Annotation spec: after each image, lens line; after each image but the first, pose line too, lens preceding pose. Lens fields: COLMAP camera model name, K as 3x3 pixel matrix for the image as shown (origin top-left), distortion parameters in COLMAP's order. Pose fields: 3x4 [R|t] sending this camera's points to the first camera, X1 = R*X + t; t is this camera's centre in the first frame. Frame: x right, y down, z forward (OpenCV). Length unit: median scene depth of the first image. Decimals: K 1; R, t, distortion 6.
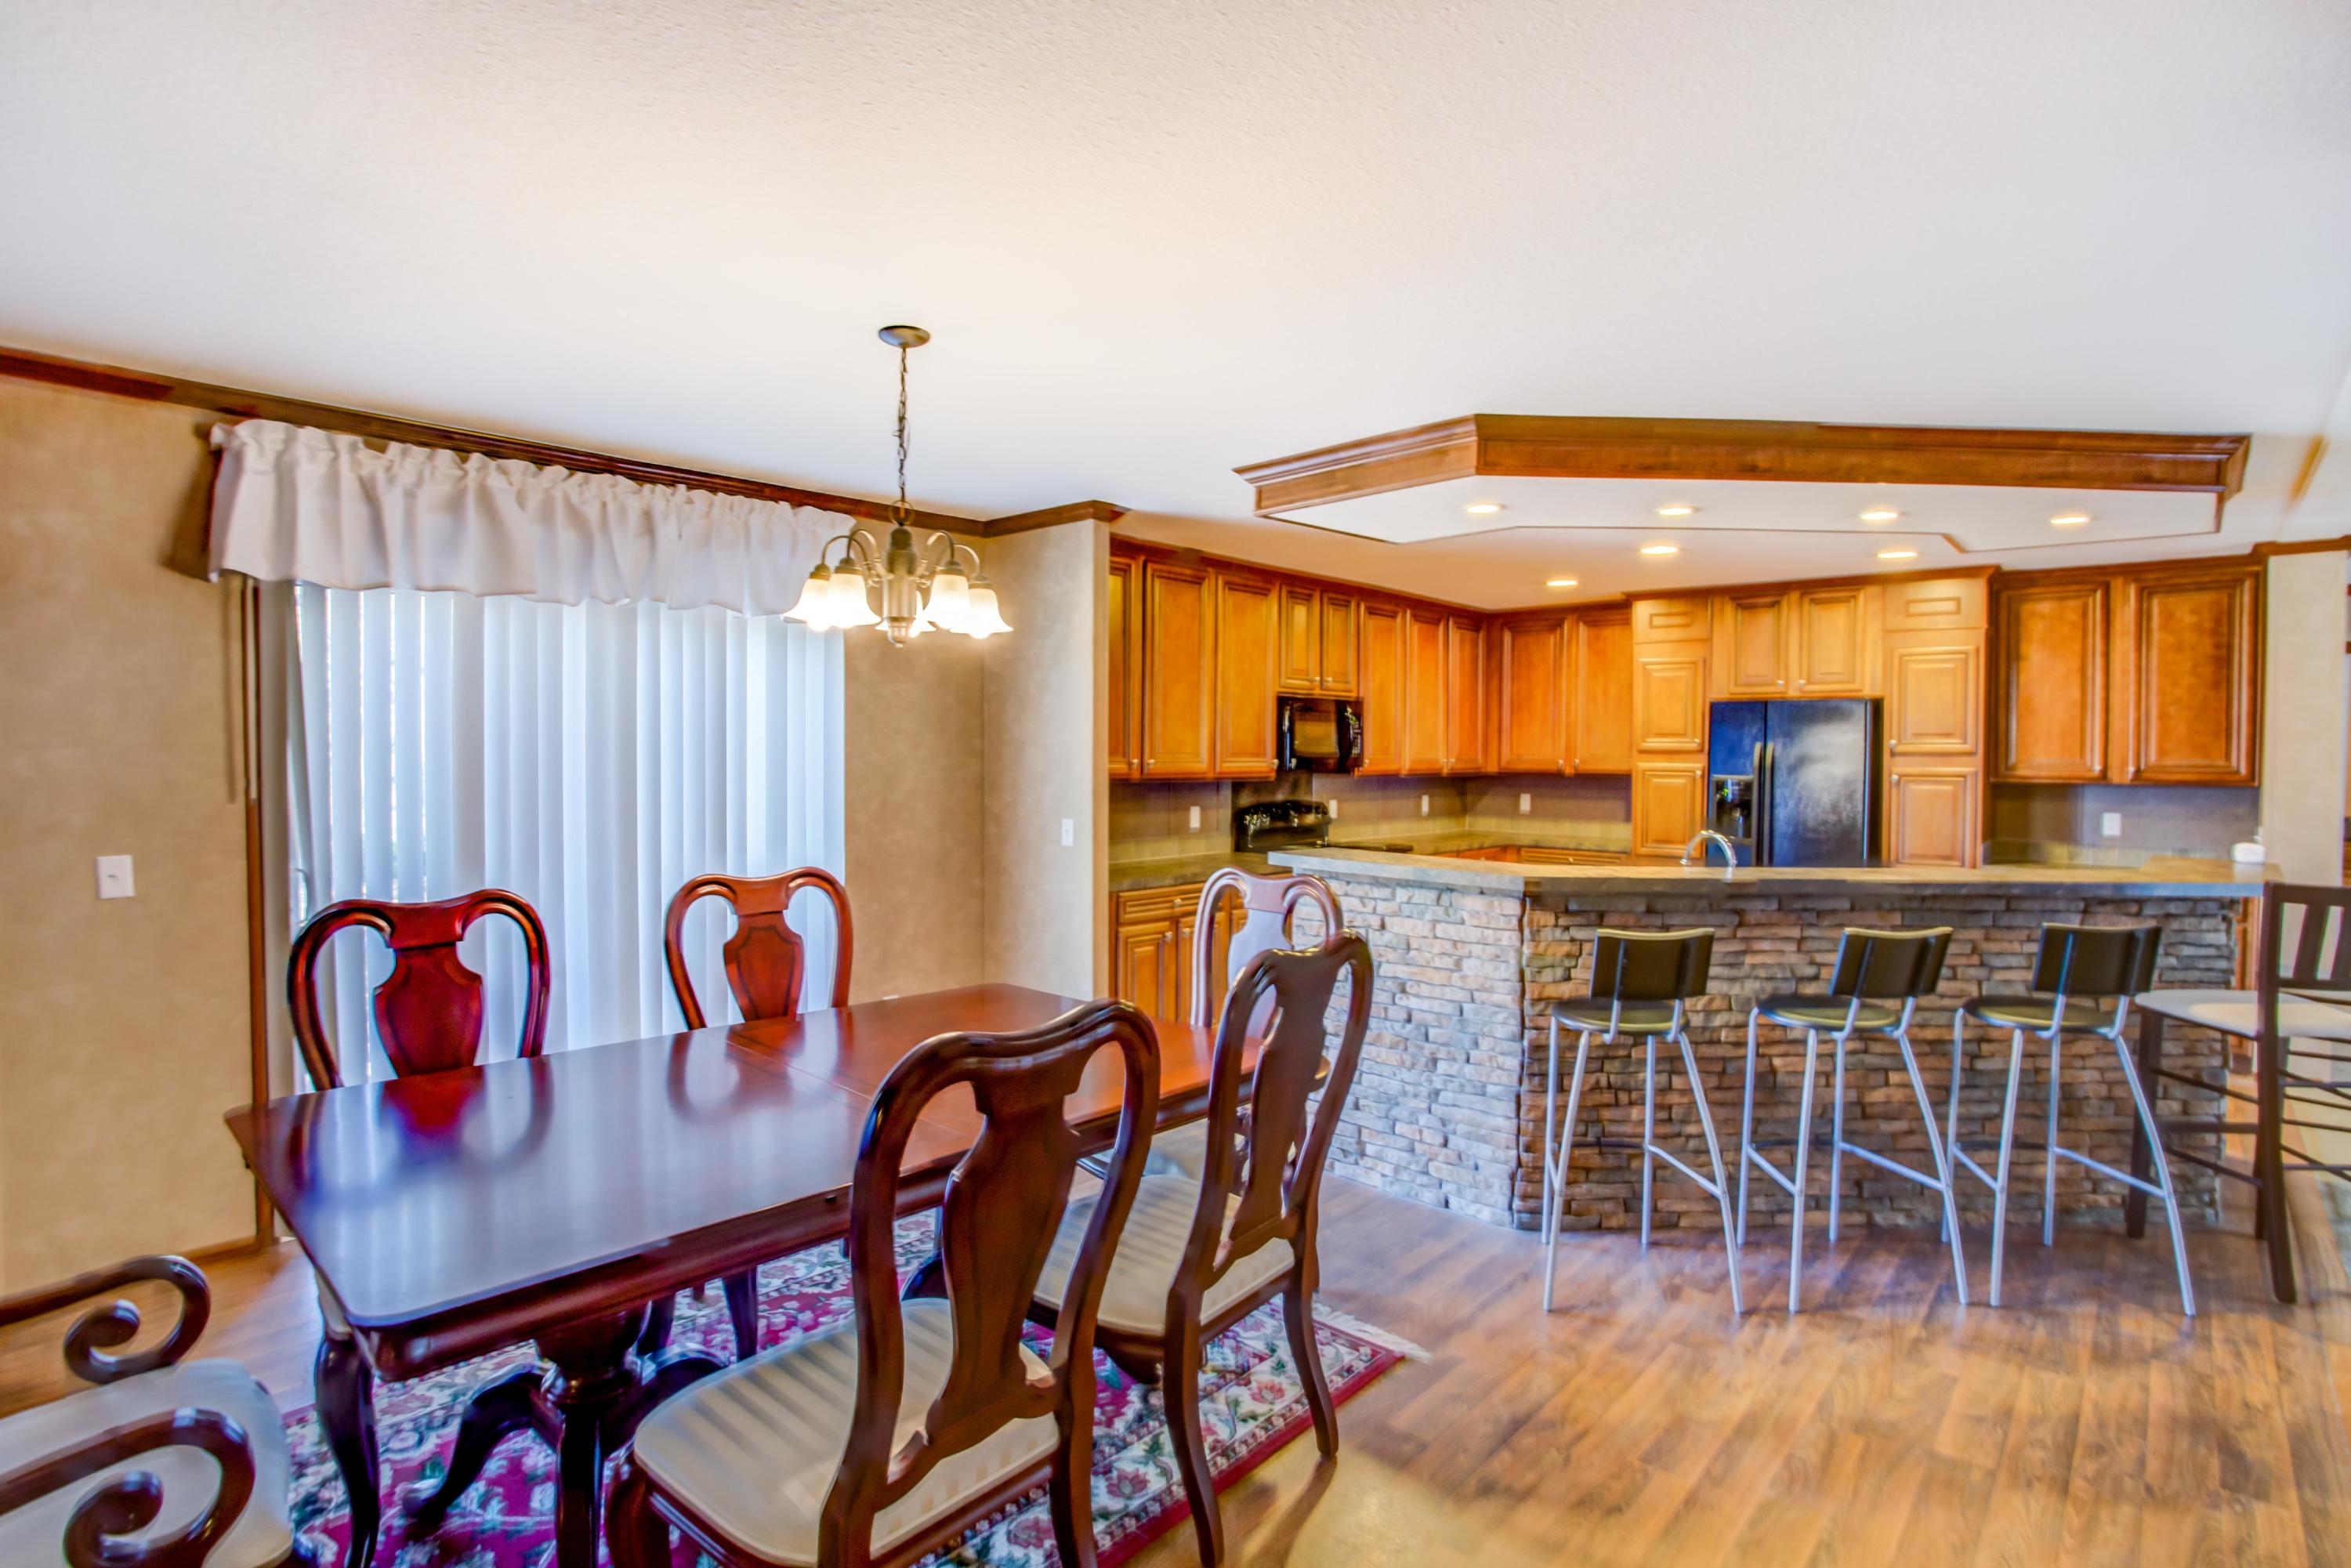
lens RADIAL K [[1145.6, 0, 1153.8], [0, 1145.6, 773.7], [0, 0, 1]] dist [-0.065543, 0.028233]
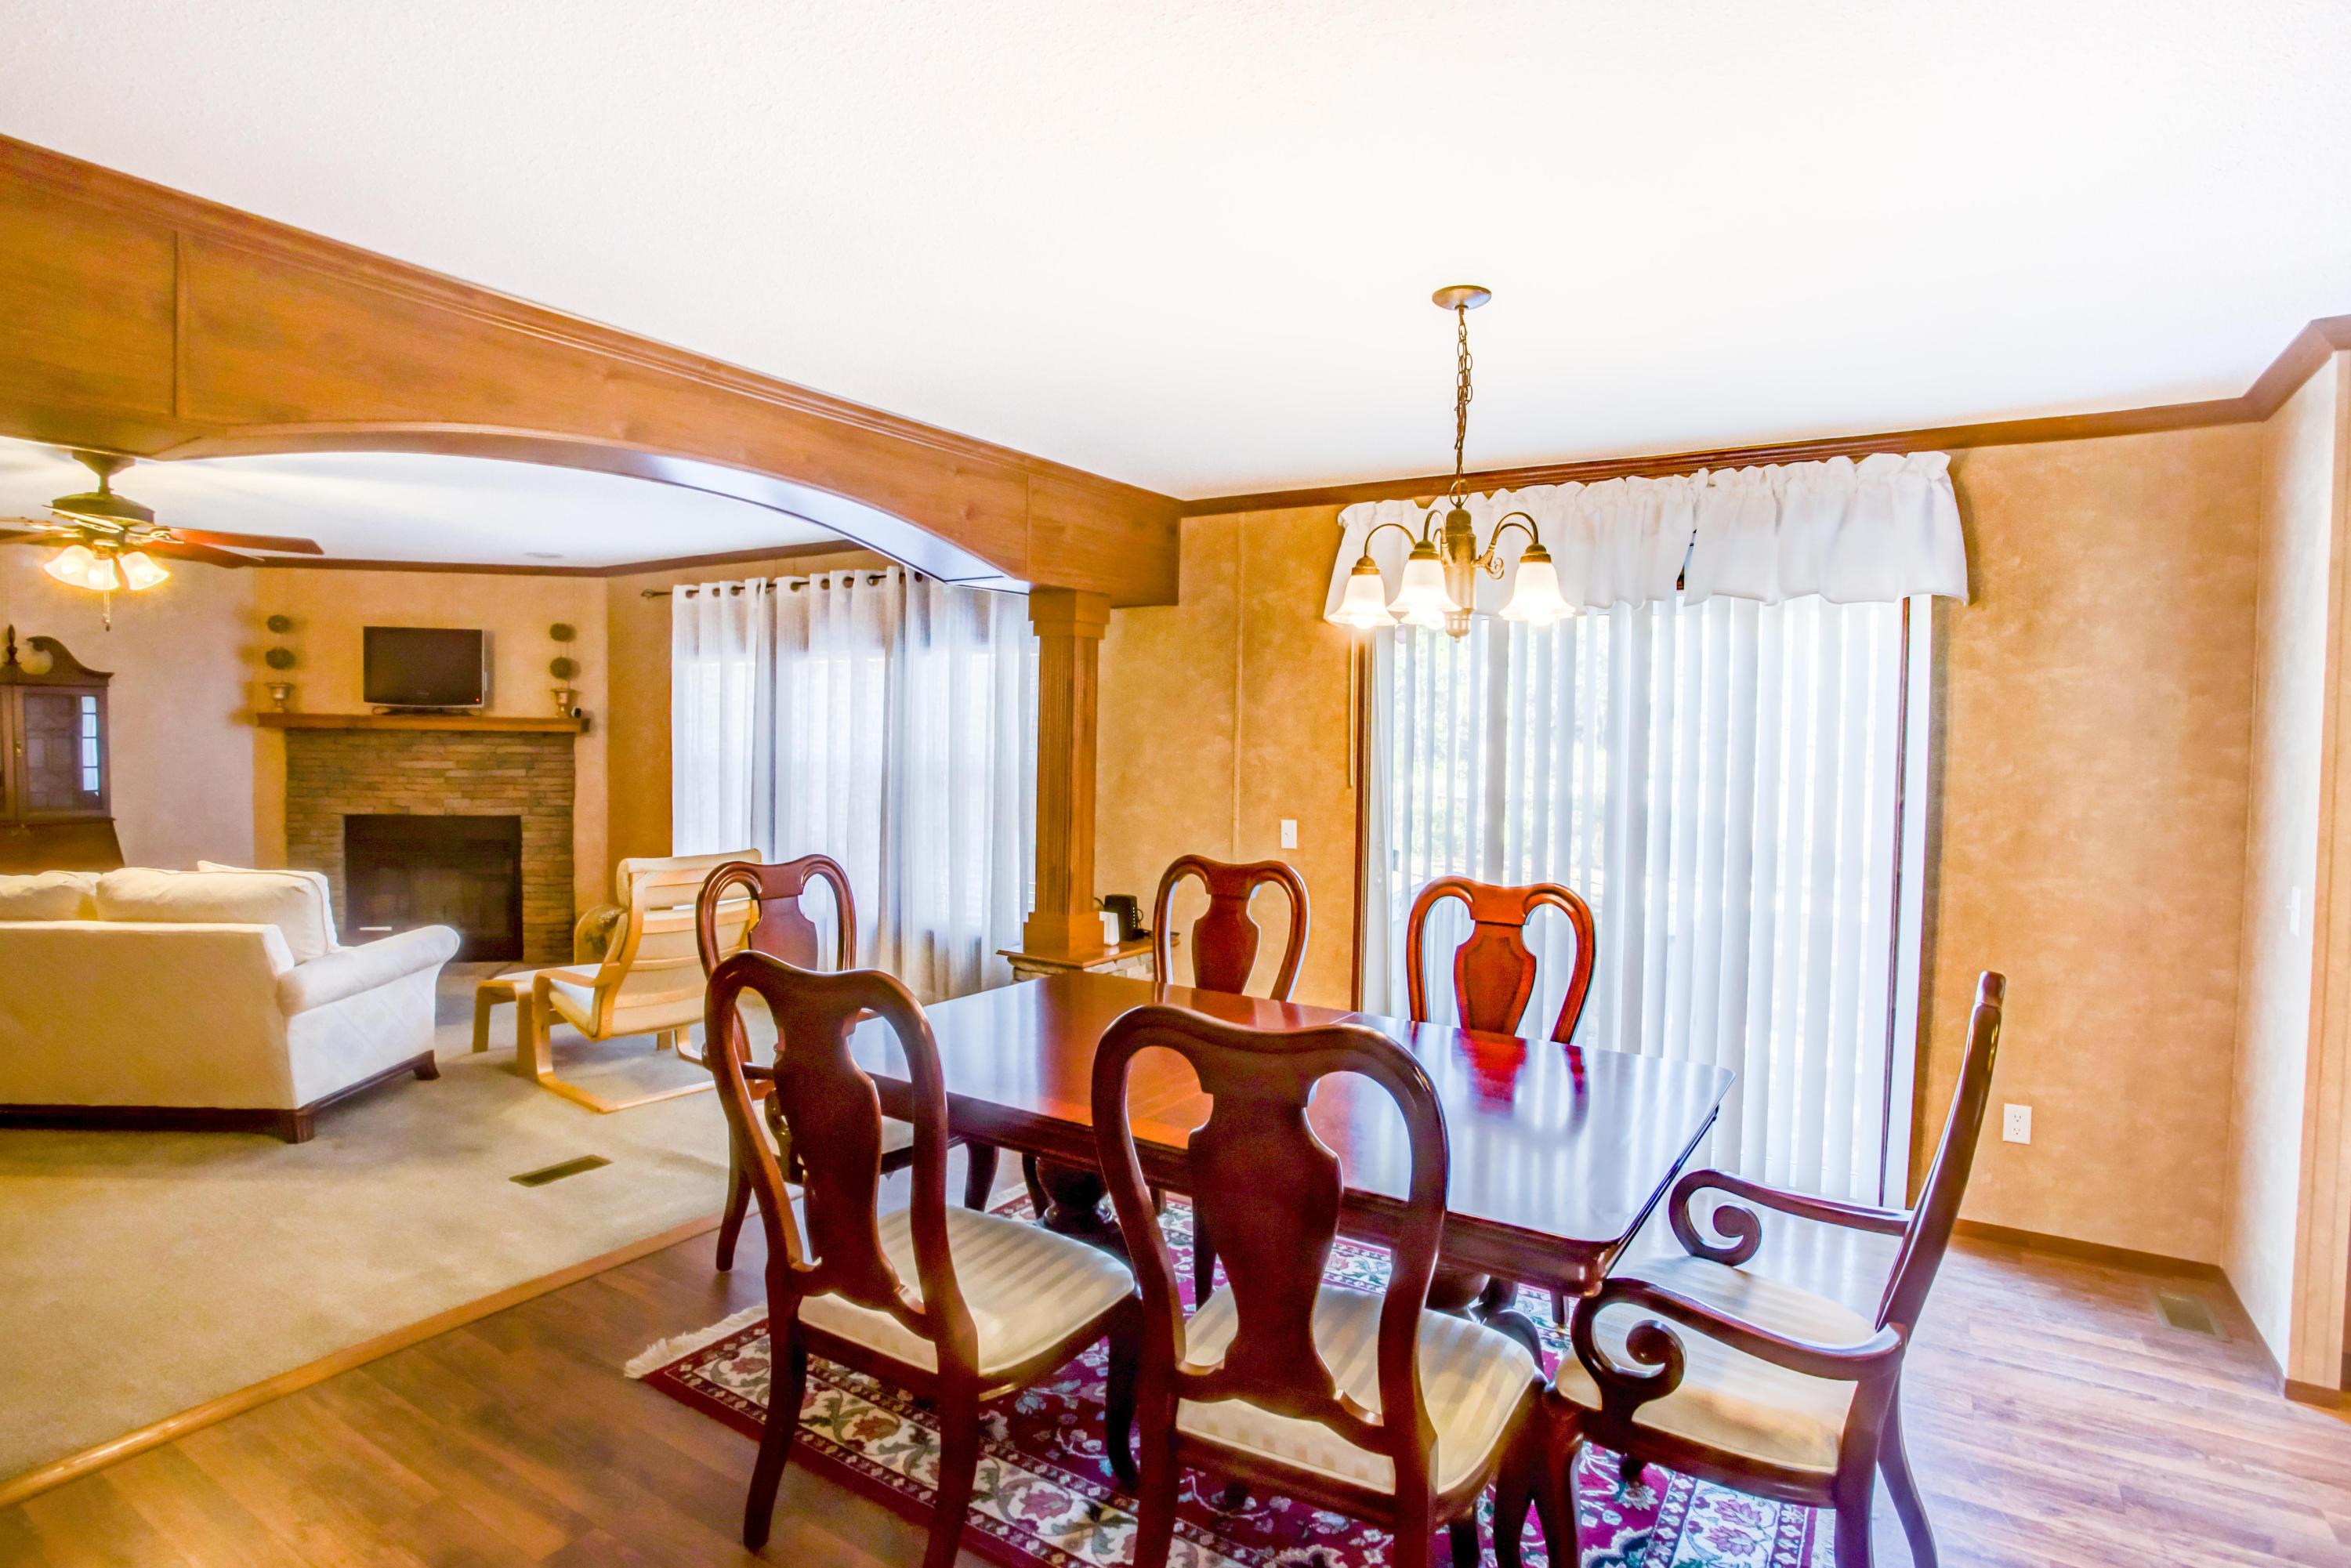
lens RADIAL K [[1185.5, 0, 1210.0], [0, 1185.5, 785.5], [0, 0, 1]] dist [-0.088930, 0.033351]
pose [[0.210051, 0.038820, -0.976919, 0.526488], [-0.034067, 0.998895, 0.032368, -0.016907], [0.977097, 0.026481, 0.211141, 0.496275]]
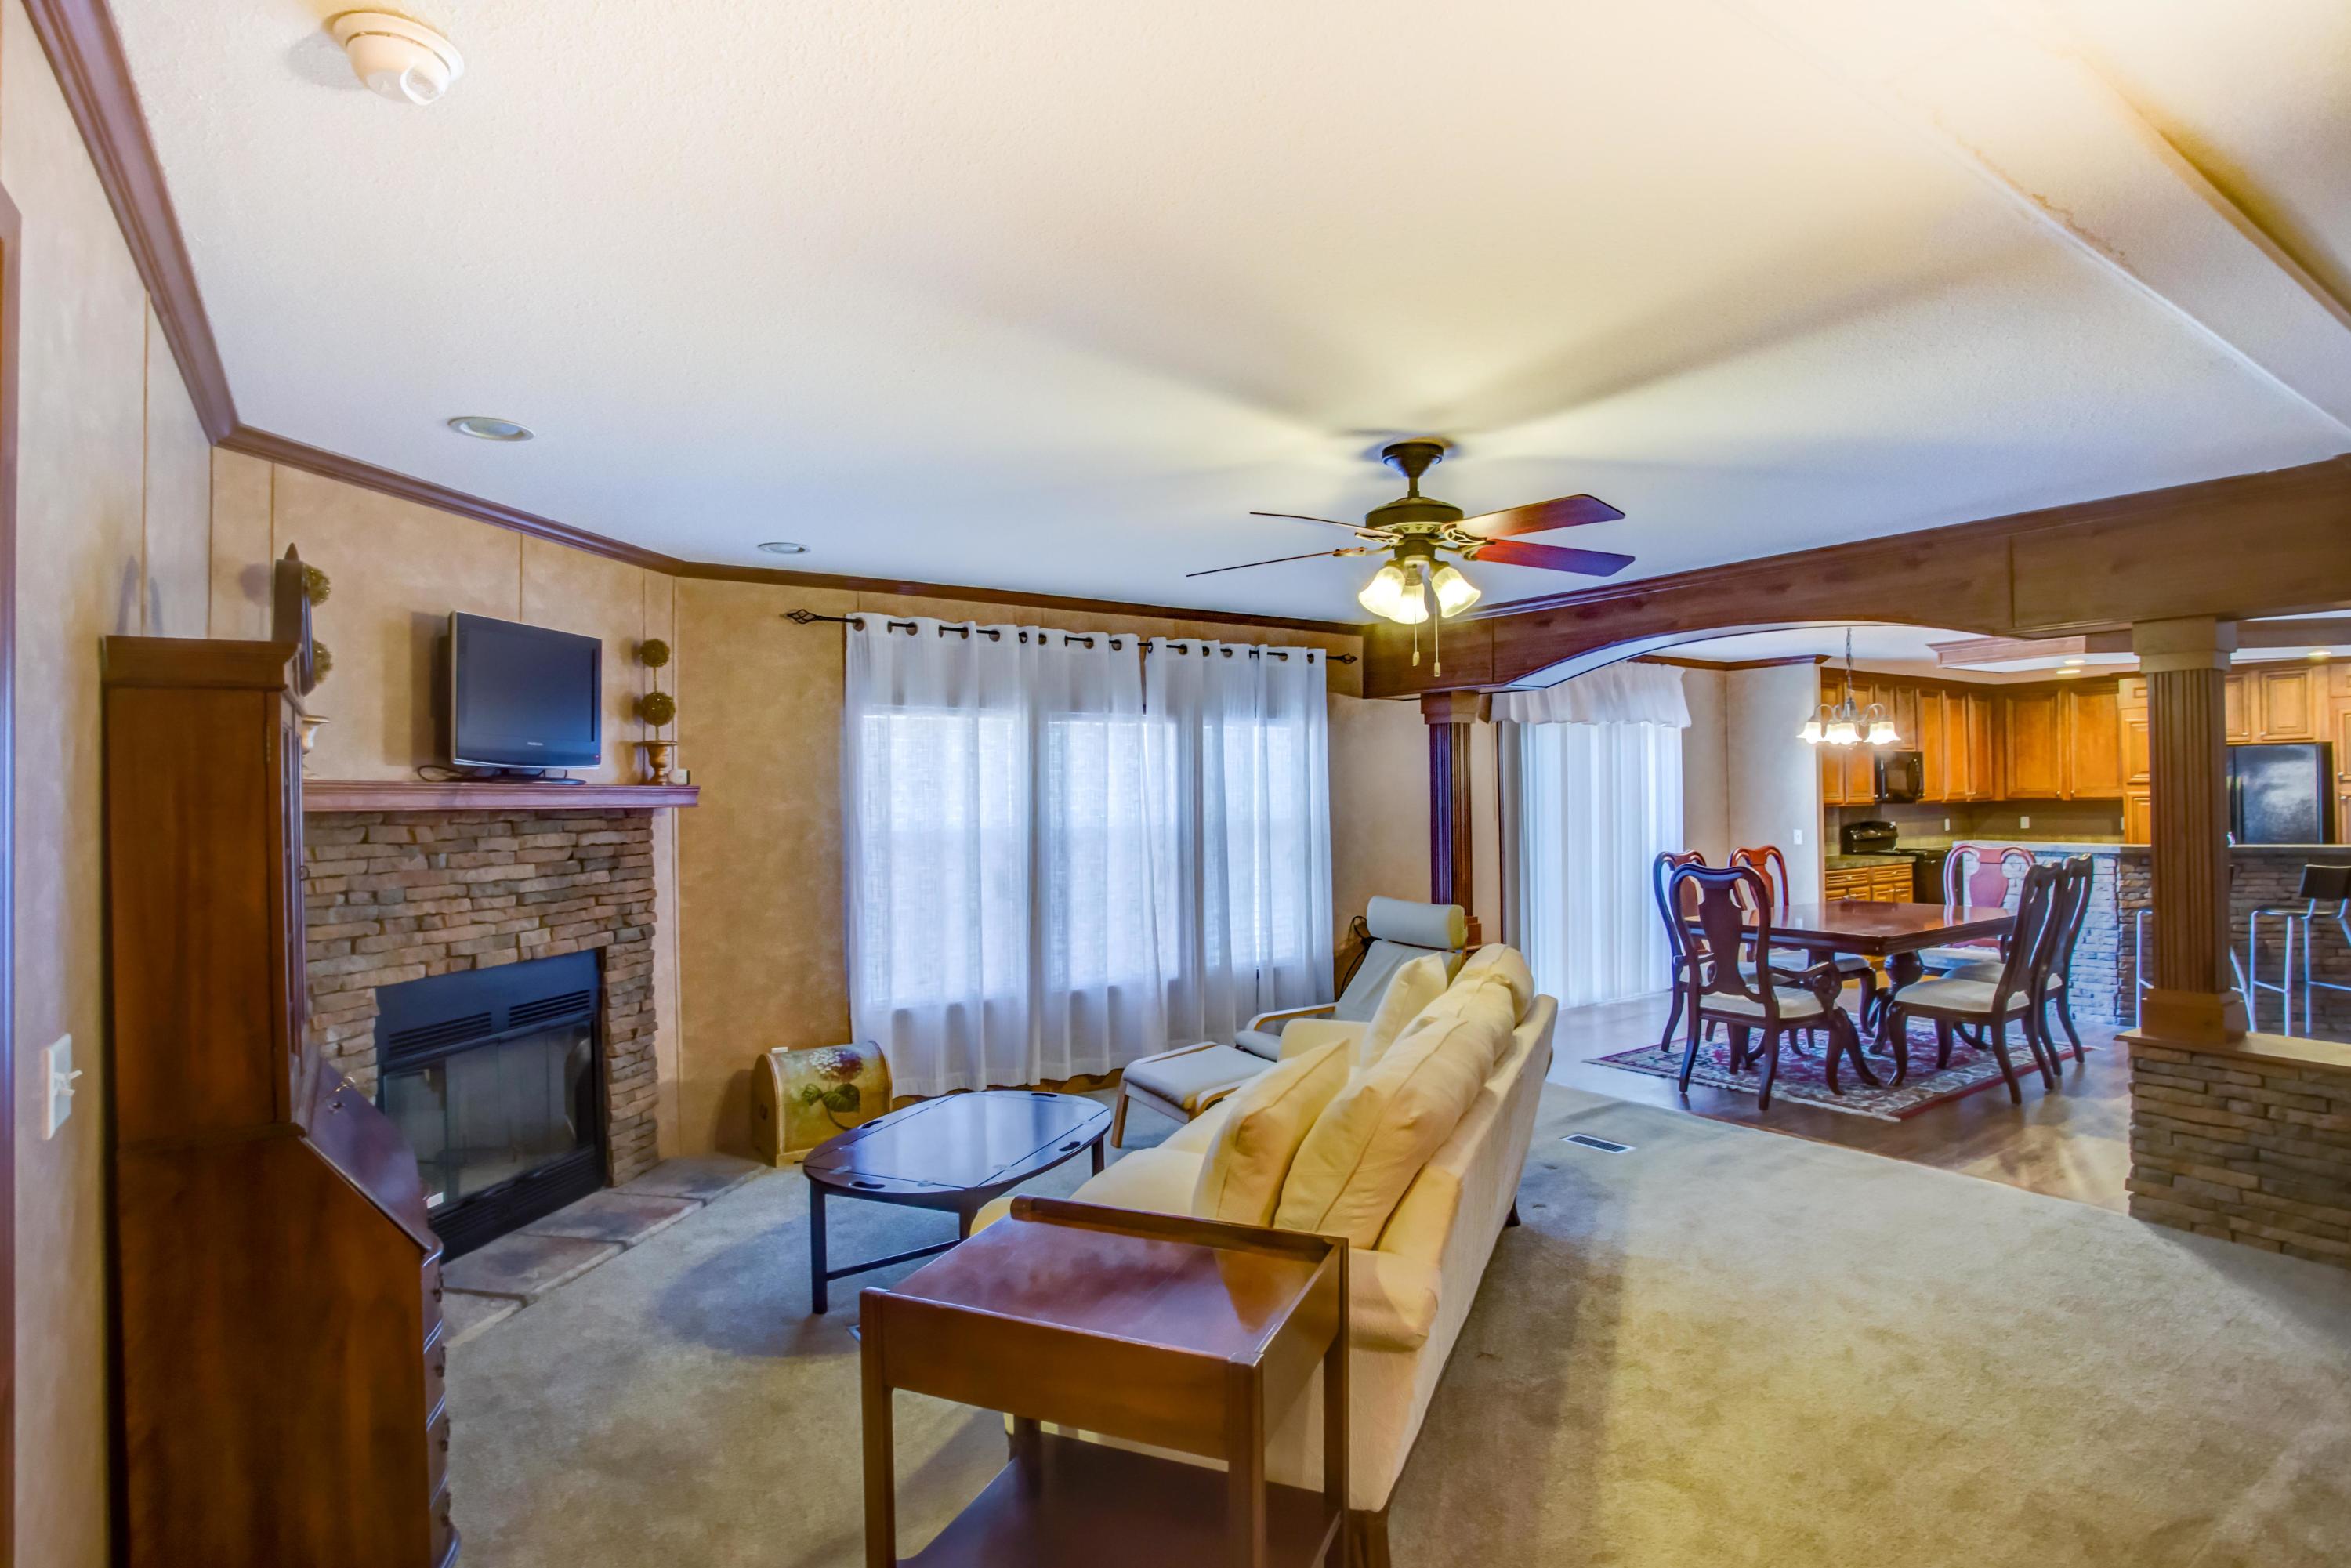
lens RADIAL K [[1199.9, 0, 1181.0], [0, 1199.9, 768.2], [0, 0, 1]] dist [-0.070655, 0.034892]
pose [[0.976197, -0.022676, -0.215695, -0.911275], [0.013691, 0.998979, -0.043057, 0.016621], [0.216451, 0.039079, 0.975511, -1.486863]]
